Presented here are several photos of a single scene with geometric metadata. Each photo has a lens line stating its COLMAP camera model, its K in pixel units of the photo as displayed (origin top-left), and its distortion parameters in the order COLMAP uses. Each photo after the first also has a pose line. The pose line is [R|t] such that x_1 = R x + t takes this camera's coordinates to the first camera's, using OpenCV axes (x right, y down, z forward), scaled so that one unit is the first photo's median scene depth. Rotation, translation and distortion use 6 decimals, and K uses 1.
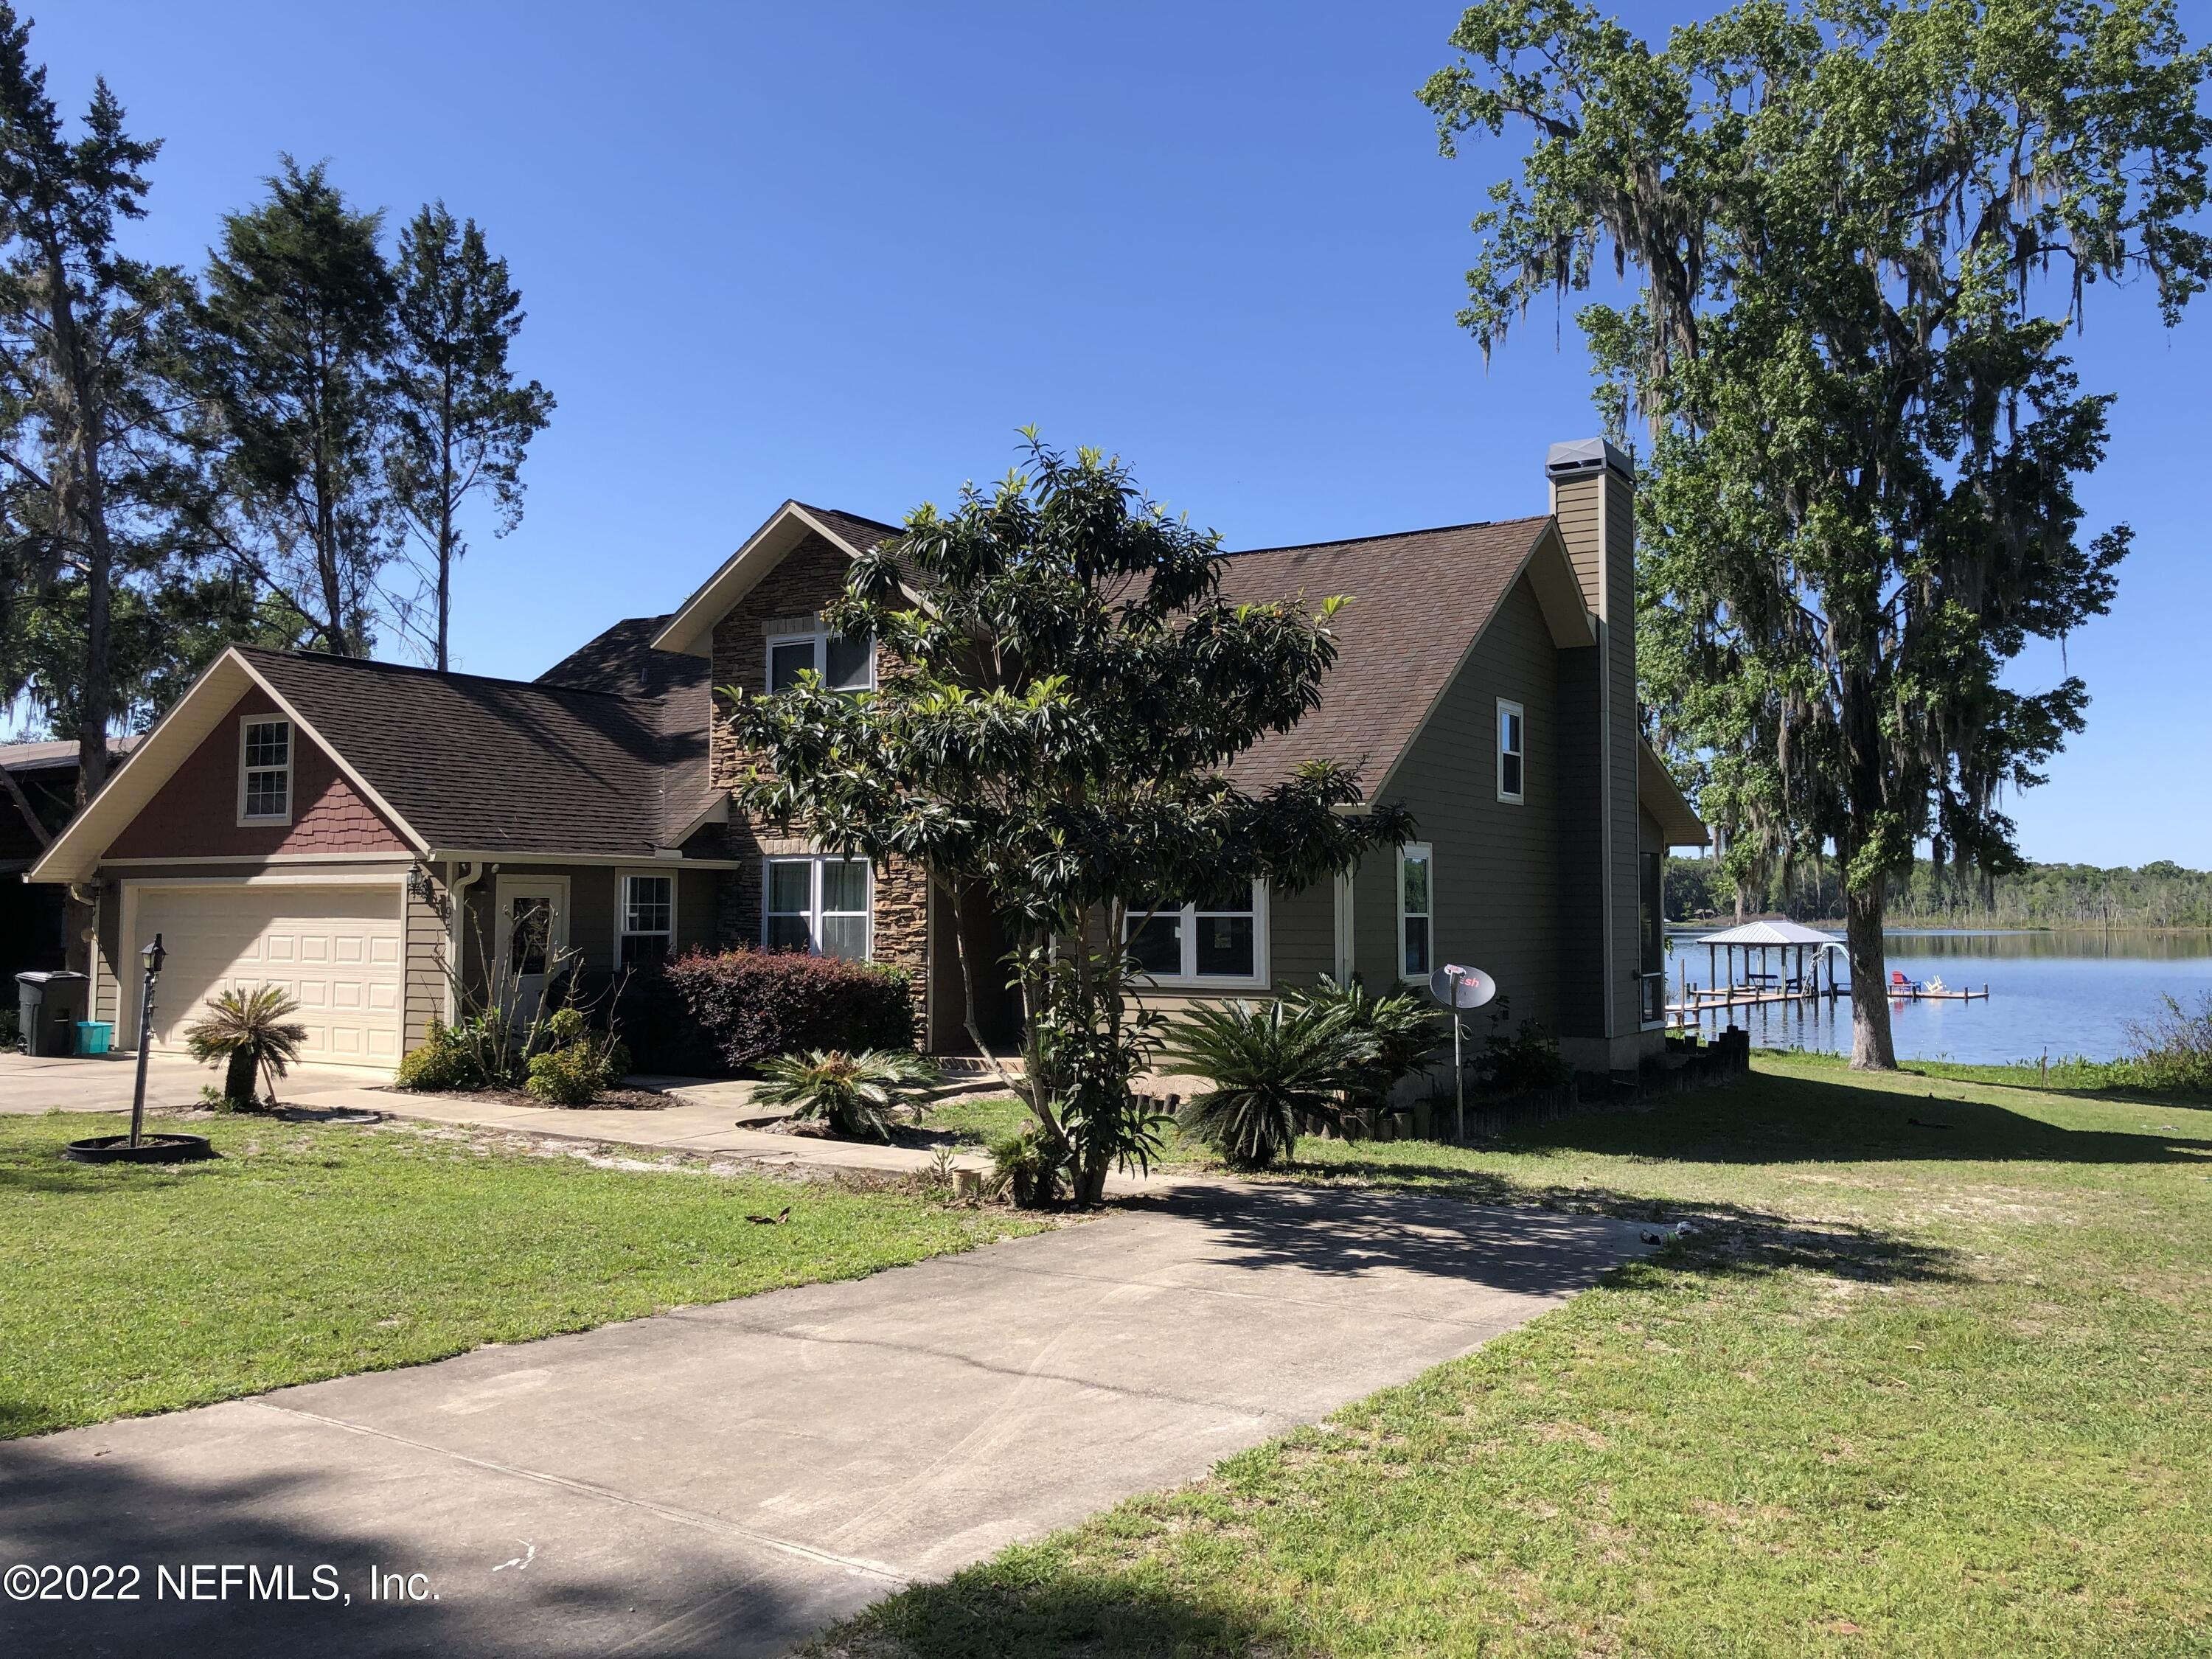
lens RADIAL K [[1819.6, 0, 1110.5], [0, 1819.6, 812.9], [0, 0, 1]] dist [0.040427, -0.043512]
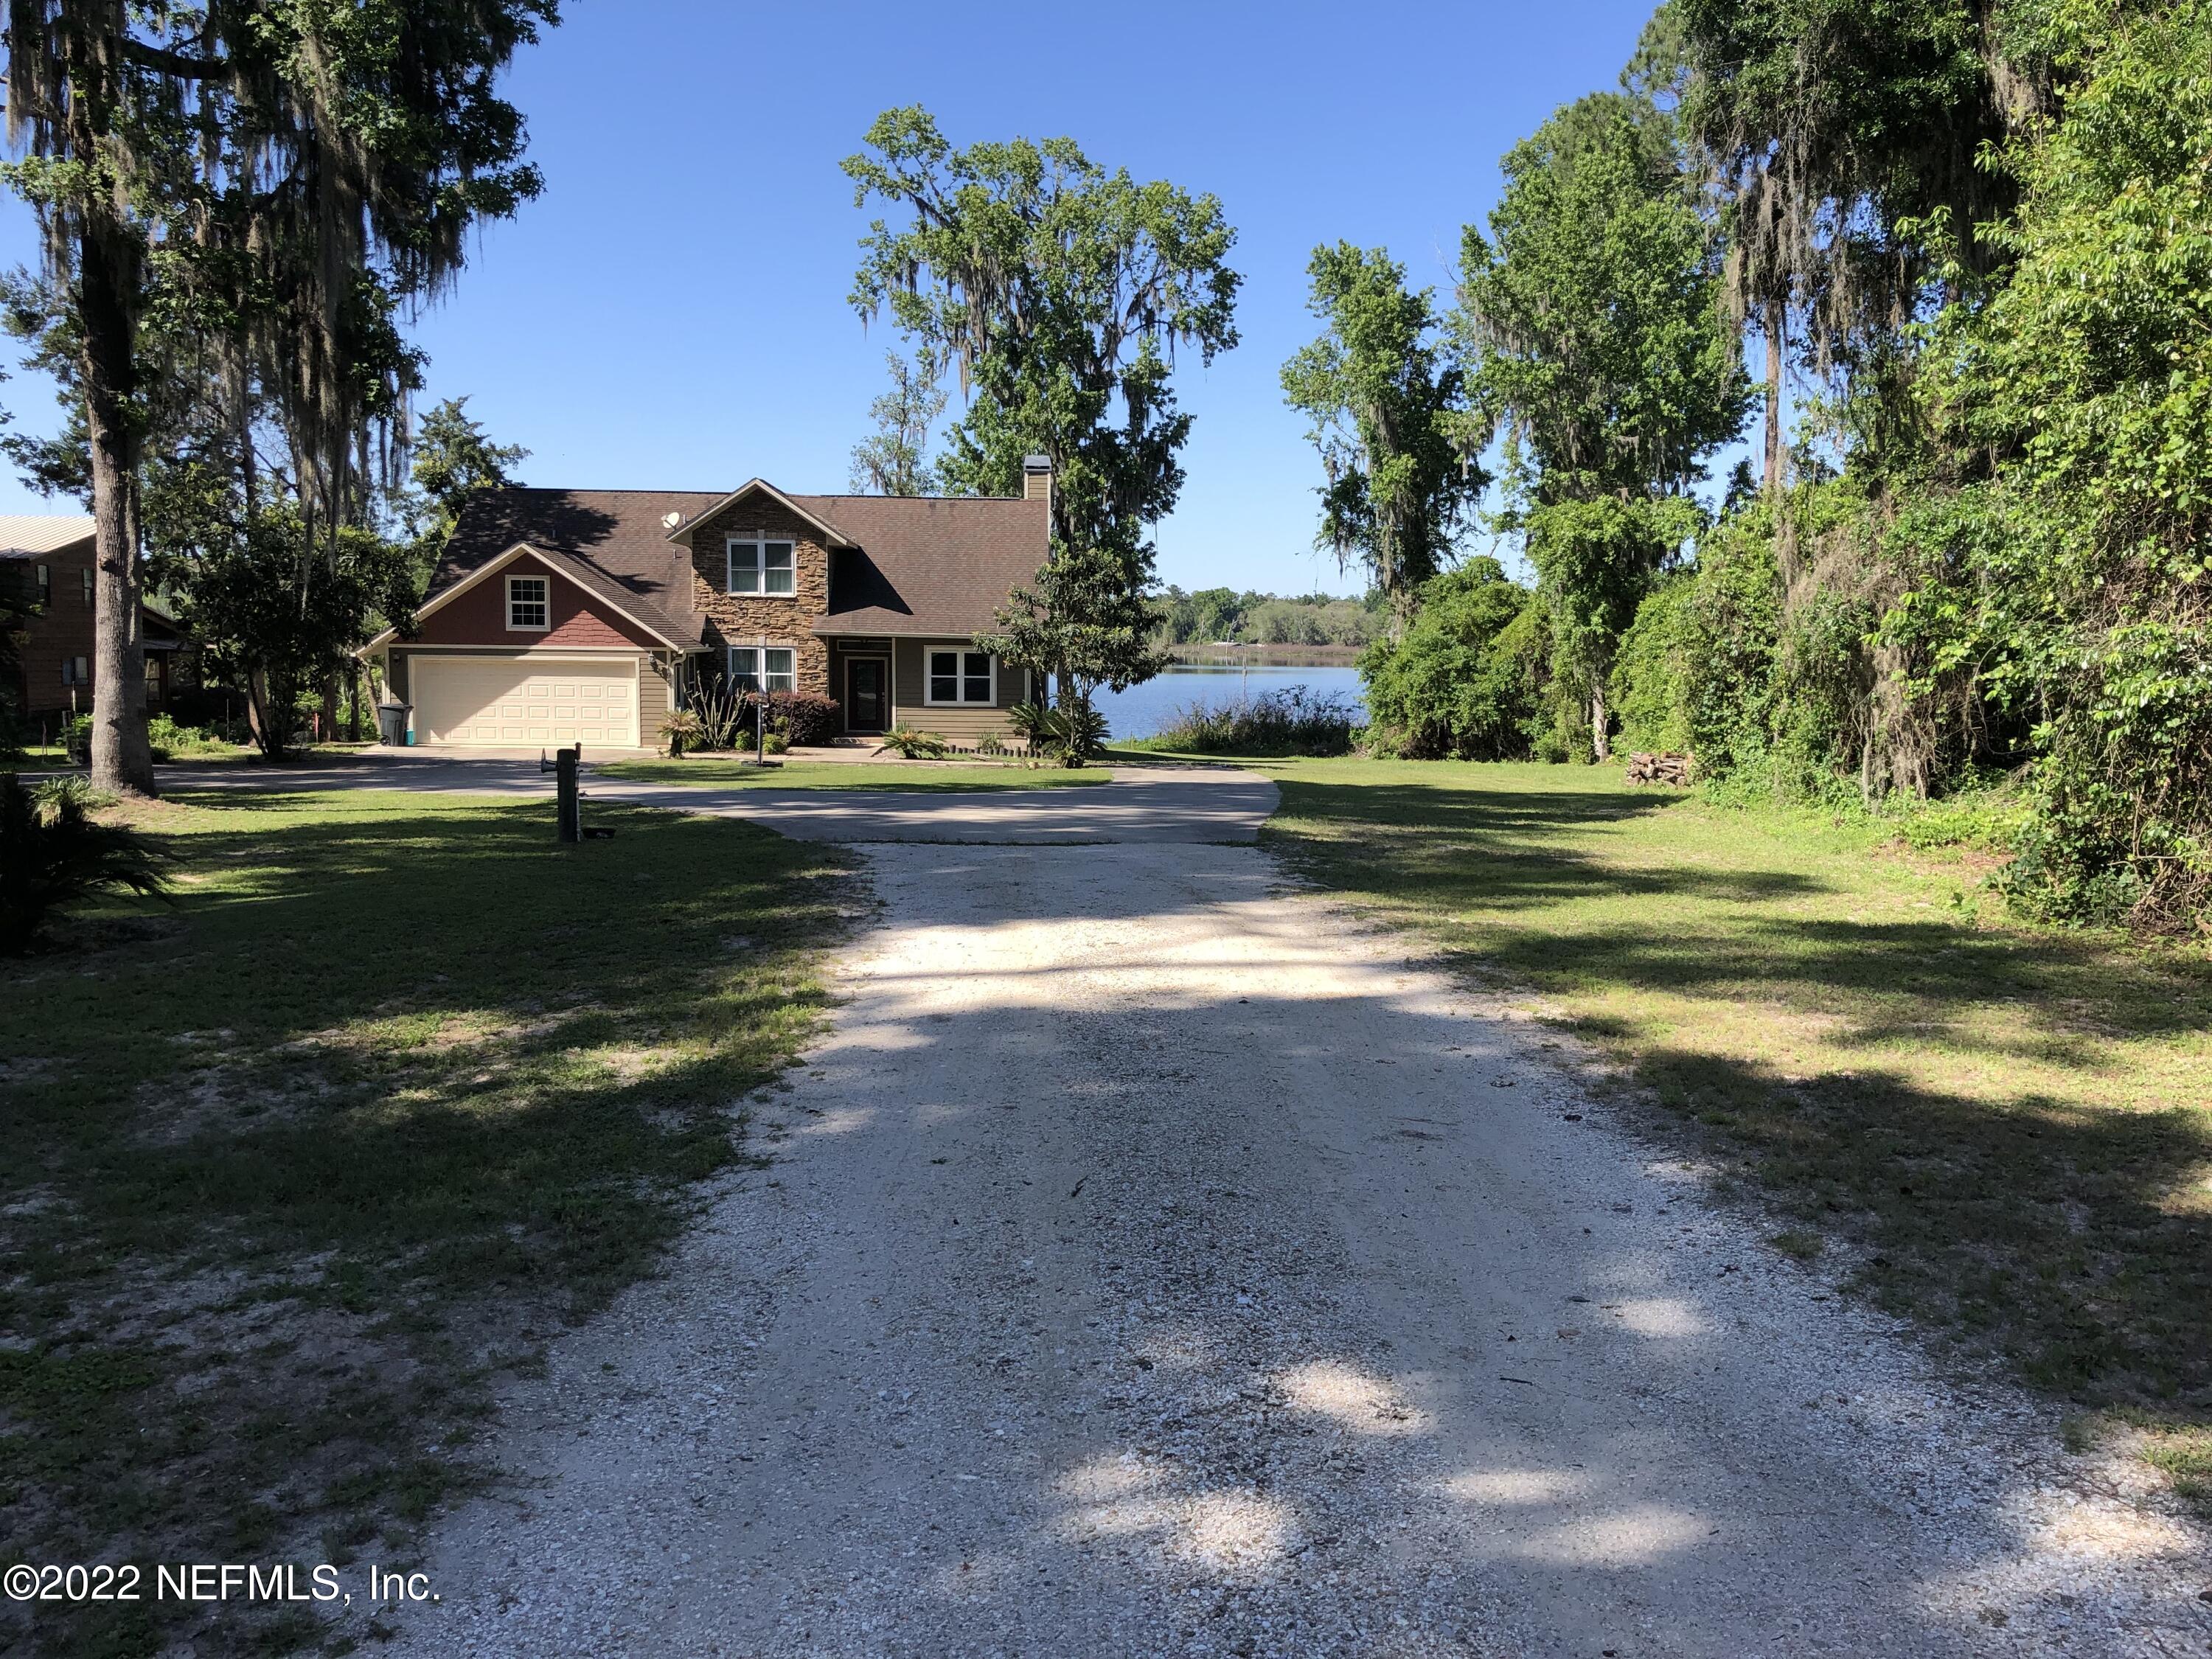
lens RADIAL K [[1819.6, 0, 1109.3], [0, 1819.6, 840.2], [0, 0, 1]] dist [0.040427, -0.043512]
pose [[0.825984, -0.052111, 0.561279, -0.712695], [-0.043183, 0.986942, 0.155178, -0.069905], [-0.562037, -0.152413, 0.812948, -0.688910]]
